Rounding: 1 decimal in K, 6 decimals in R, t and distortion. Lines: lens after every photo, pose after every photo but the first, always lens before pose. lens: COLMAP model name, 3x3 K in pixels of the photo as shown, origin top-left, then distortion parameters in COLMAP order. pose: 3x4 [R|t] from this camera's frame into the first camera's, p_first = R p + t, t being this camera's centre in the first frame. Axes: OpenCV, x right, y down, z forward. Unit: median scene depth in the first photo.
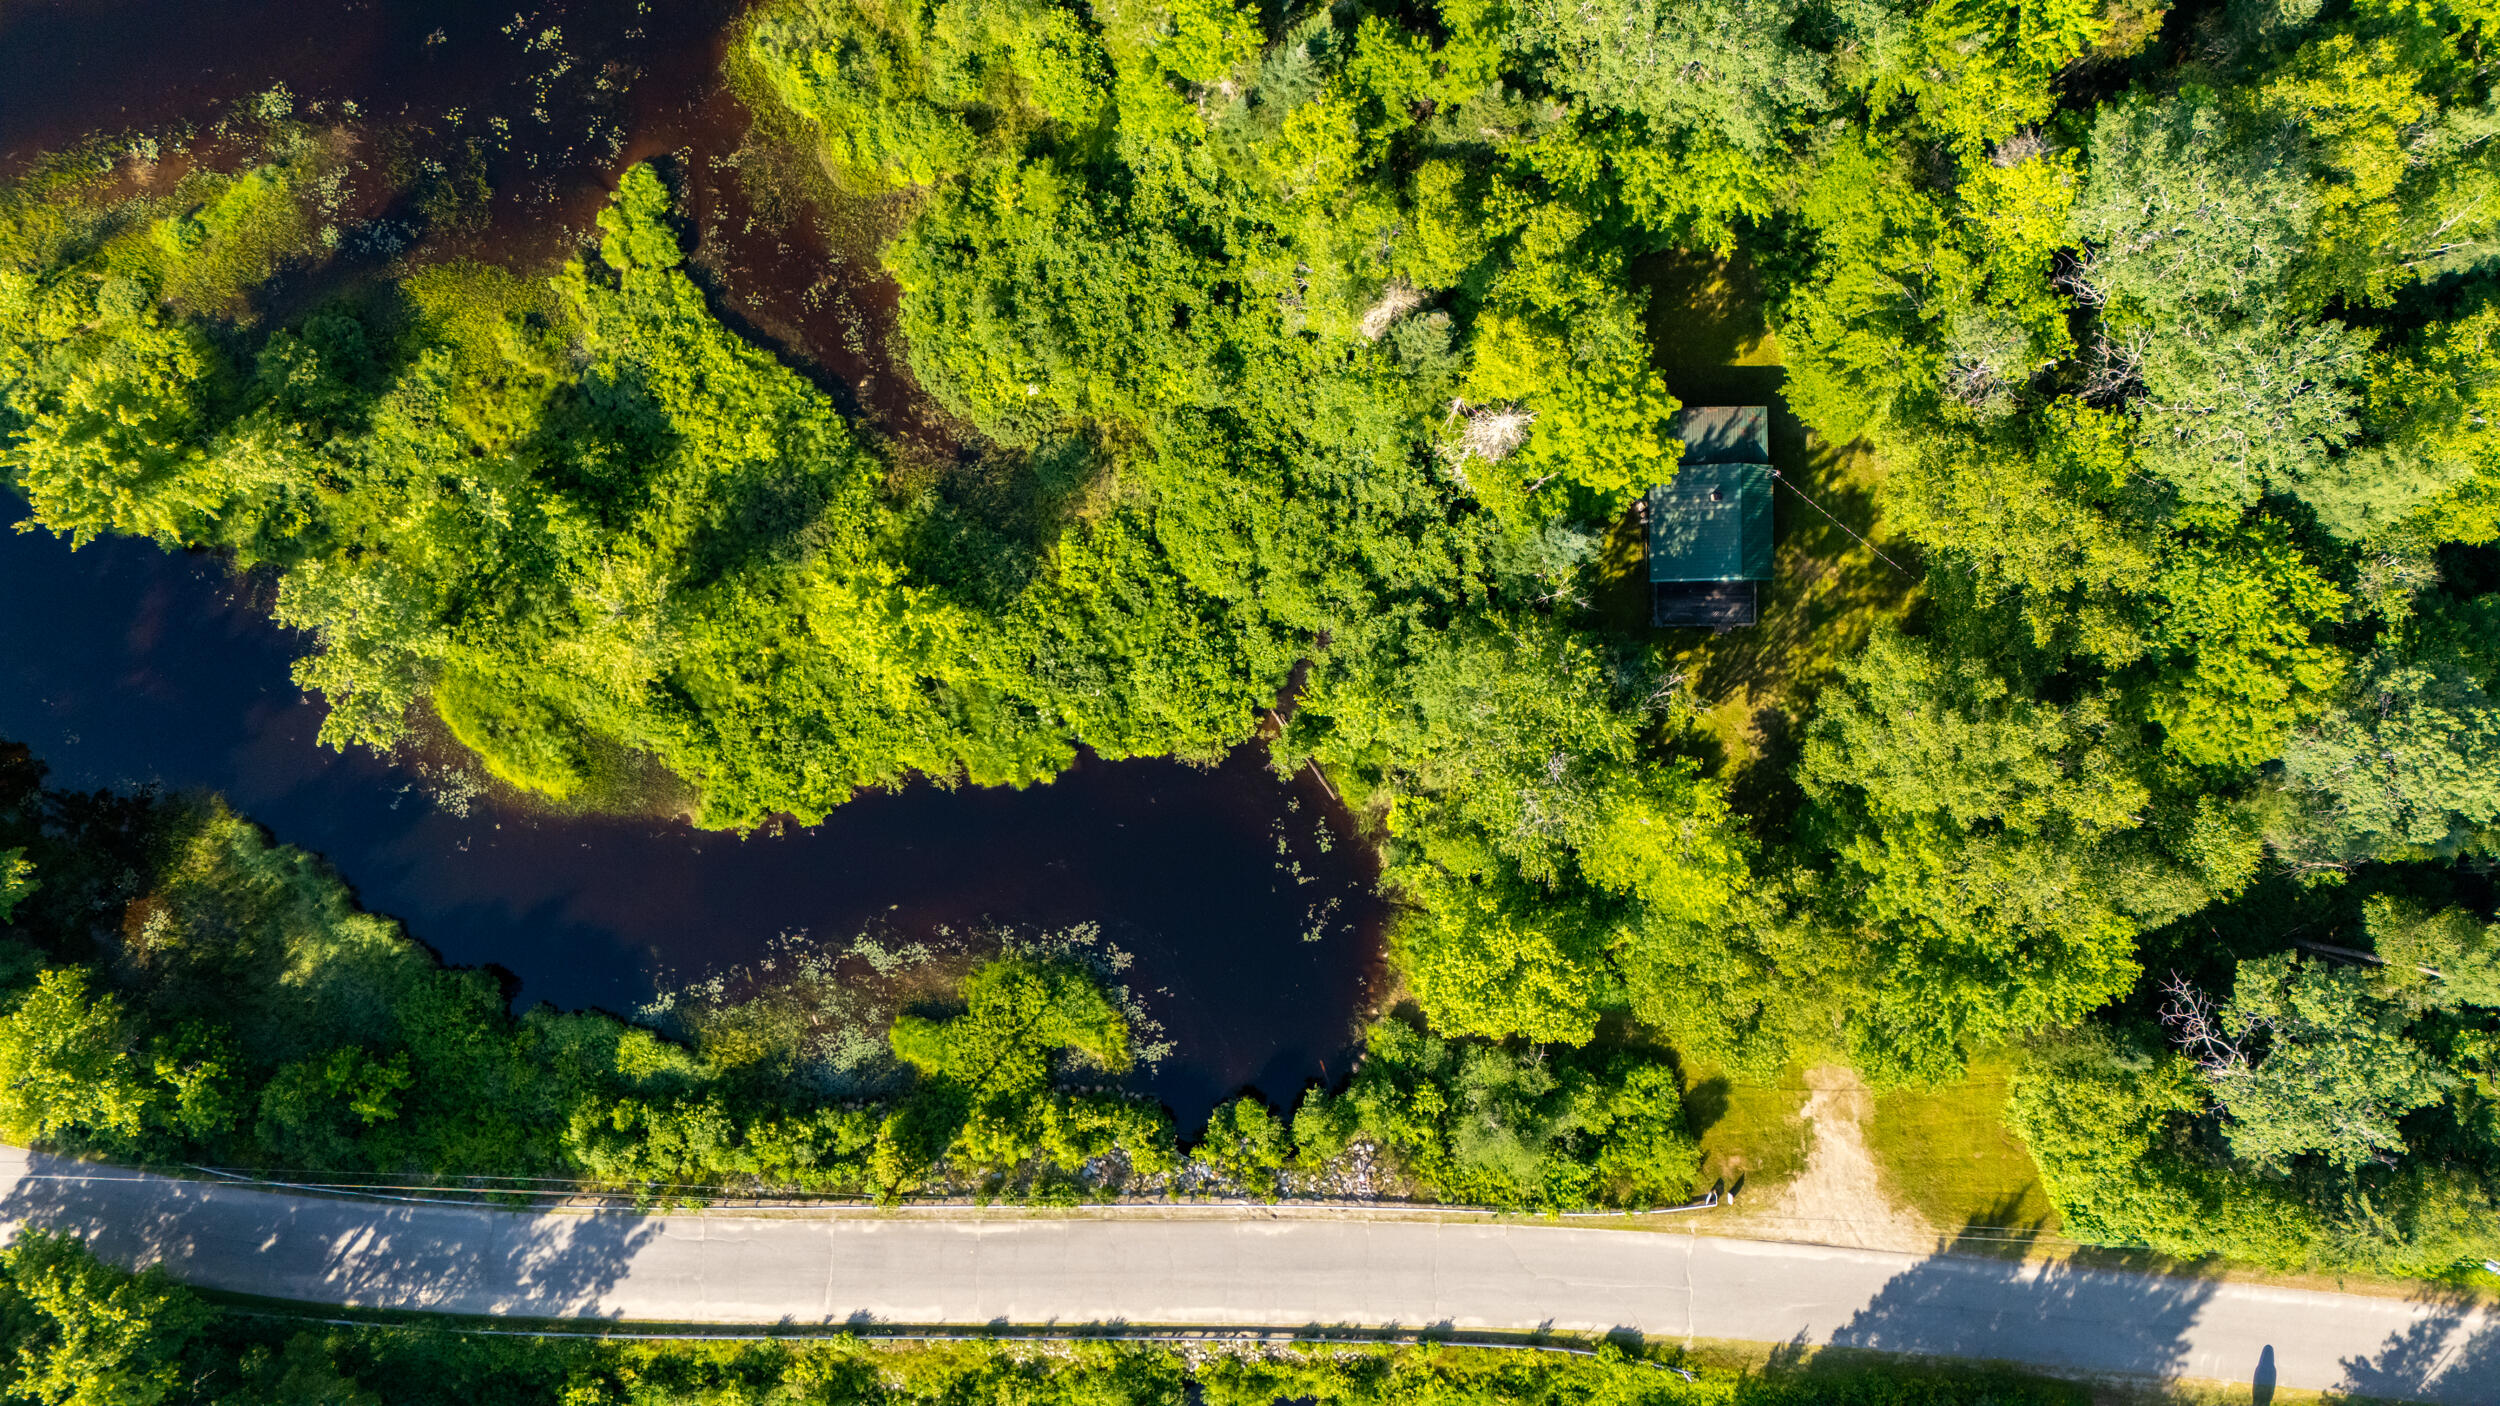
lens RADIAL K [[1579.3, 0, 1250.0], [0, 1579.3, 703.0], [0, 0, 1]] dist [0.047500, -0.043432]
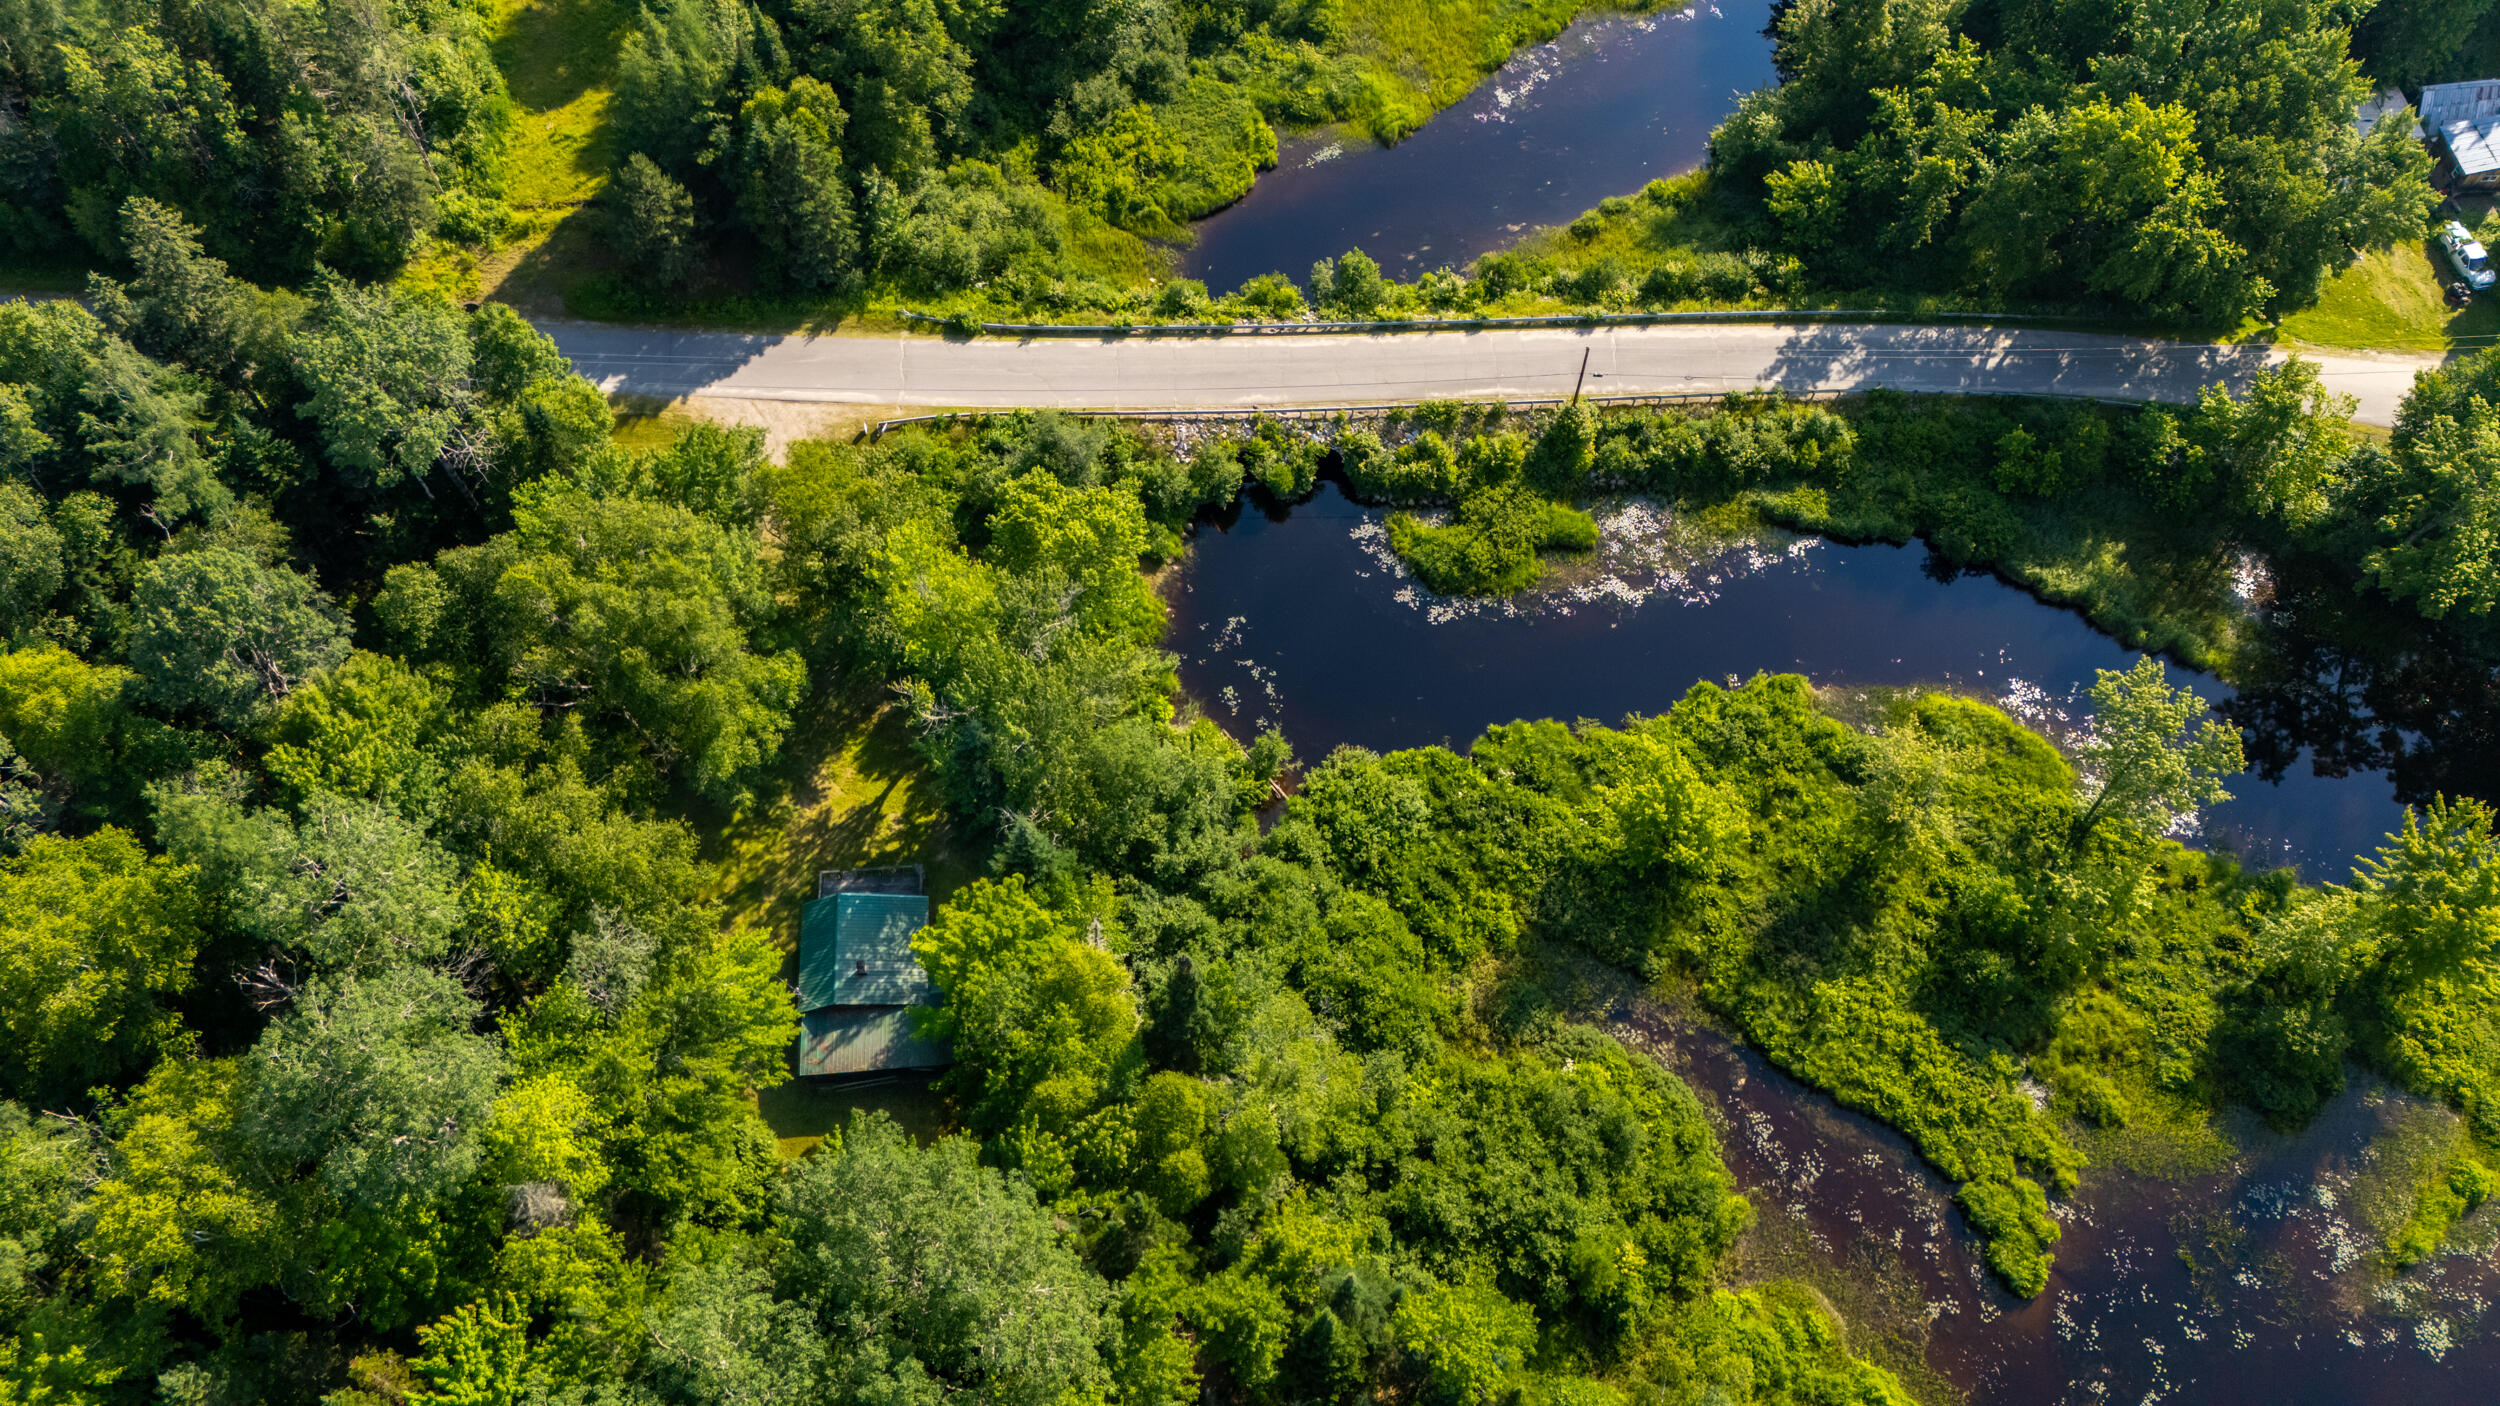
lens RADIAL K [[1579.3, 0, 1250.0], [0, 1579.3, 703.0], [0, 0, 1]] dist [0.047500, -0.043432]
pose [[-0.997007, 0.040574, -0.065805, 0.107196], [-0.066119, -0.888619, 0.453855, -0.414456], [-0.040061, 0.456847, 0.888643, 0.051558]]
